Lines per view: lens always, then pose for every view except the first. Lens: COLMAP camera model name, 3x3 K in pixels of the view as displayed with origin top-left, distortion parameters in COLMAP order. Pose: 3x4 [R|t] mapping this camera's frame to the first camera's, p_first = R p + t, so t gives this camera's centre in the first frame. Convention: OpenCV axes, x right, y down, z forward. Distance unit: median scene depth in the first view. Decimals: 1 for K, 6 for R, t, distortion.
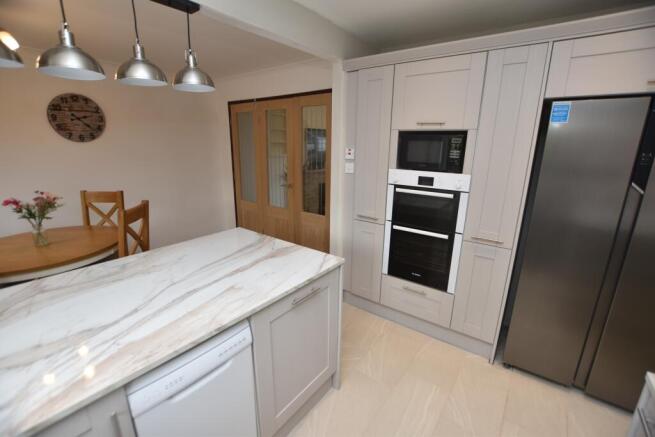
lens RADIAL K [[288.6, 0, 327.5], [0, 288.6, 218.5], [0, 0, 1]] dist [-0.017734, -0.005878]
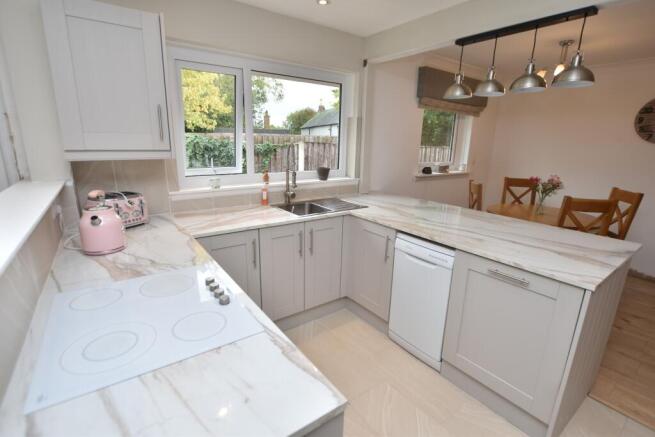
lens RADIAL K [[310.7, 0, 327.5], [0, 310.7, 218.5], [0, 0, 1]] dist [-0.004001, -0.000779]
pose [[-0.270231, 0.215571, -0.938352, 1.023877], [-0.276865, 0.916047, 0.290179, -0.059575], [0.922129, 0.338212, -0.187860, 0.501378]]
